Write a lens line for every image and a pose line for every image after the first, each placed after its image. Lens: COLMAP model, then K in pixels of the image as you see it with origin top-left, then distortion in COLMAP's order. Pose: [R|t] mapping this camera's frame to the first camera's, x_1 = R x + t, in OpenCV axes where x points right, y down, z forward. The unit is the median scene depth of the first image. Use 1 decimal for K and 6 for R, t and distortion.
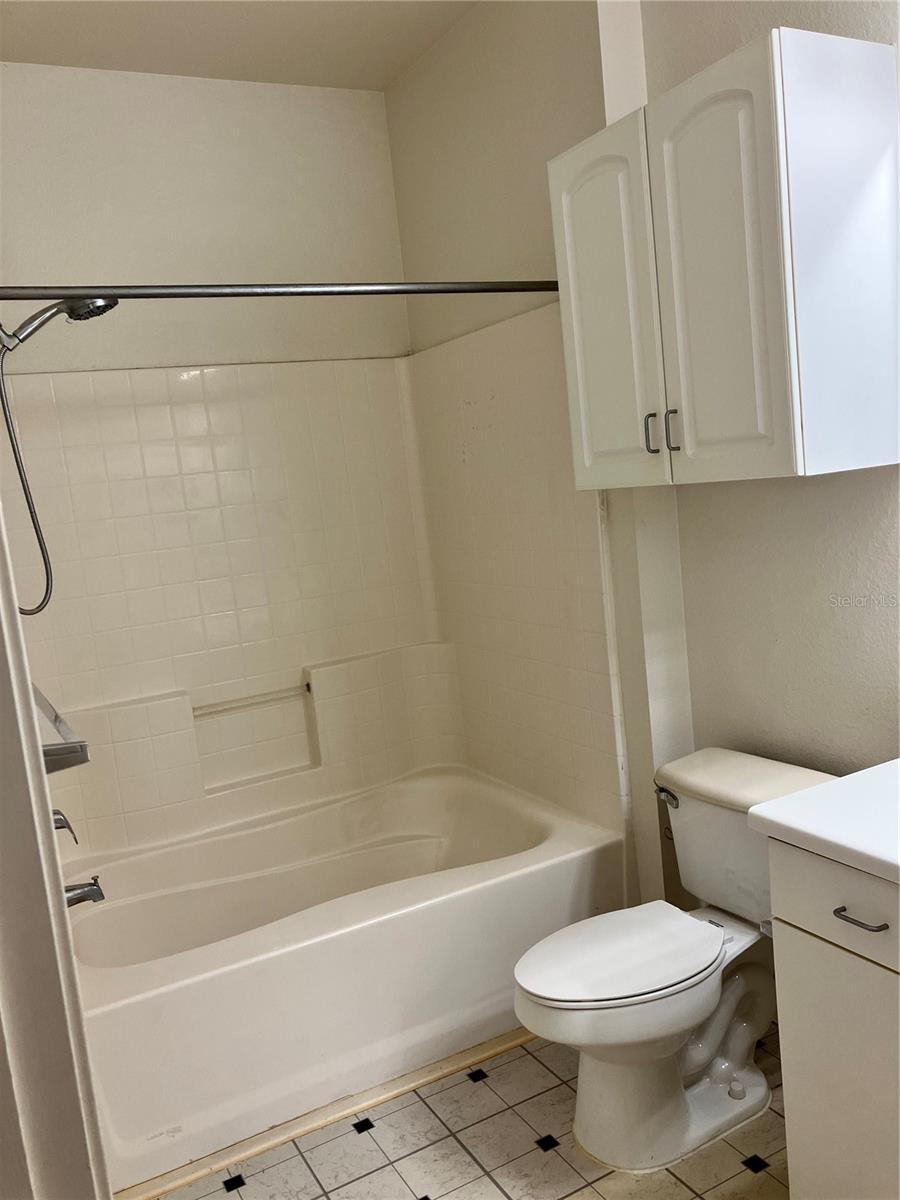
lens RADIAL K [[983.6, 0, 456.6], [0, 983.6, 605.4], [0, 0, 1]] dist [0.011059, 0.006551]
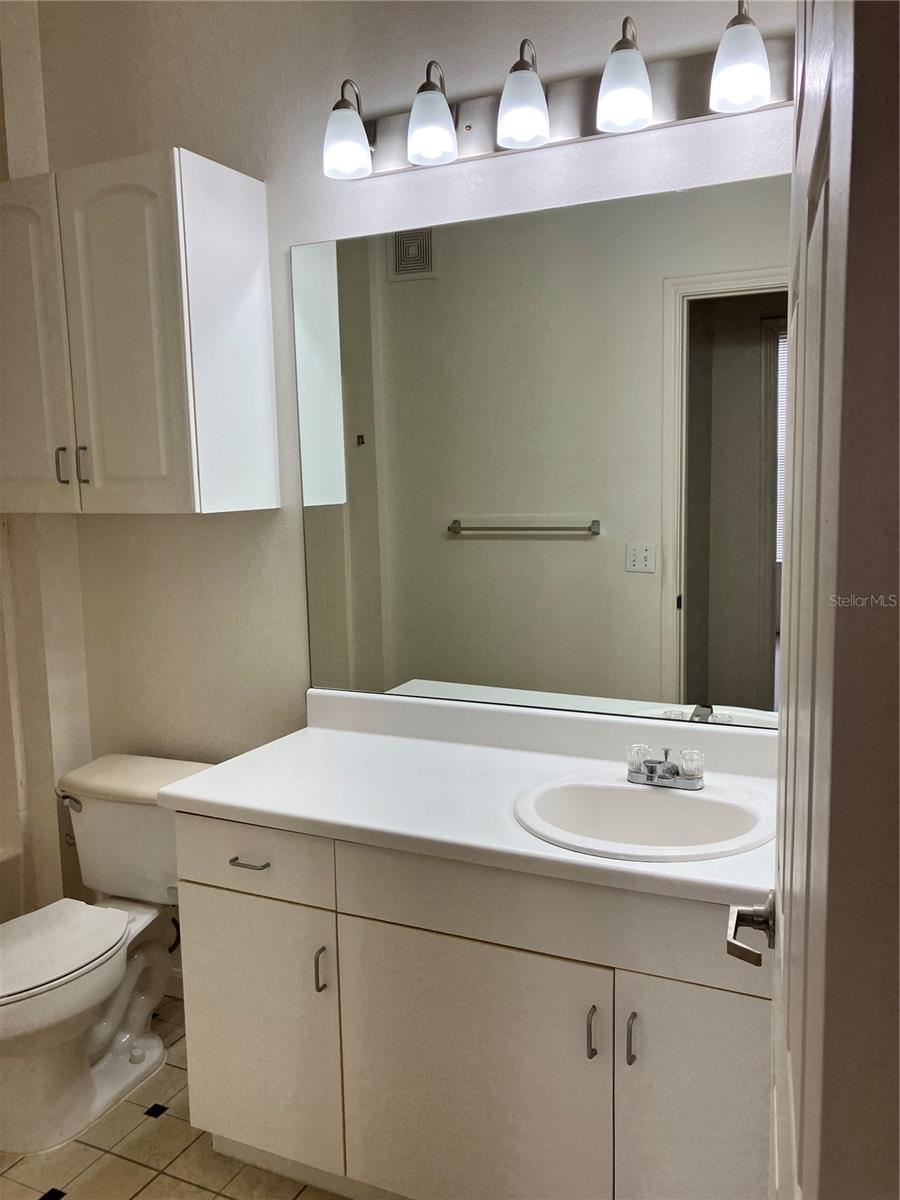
lens RADIAL K [[983.6, 0, 451.9], [0, 983.6, 598.9], [0, 0, 1]] dist [0.011059, 0.006551]
pose [[0.811114, 0.011208, 0.584781, -0.088394], [0.012728, 0.999241, -0.036805, 0.019367], [-0.584750, 0.037296, 0.810356, -0.136429]]
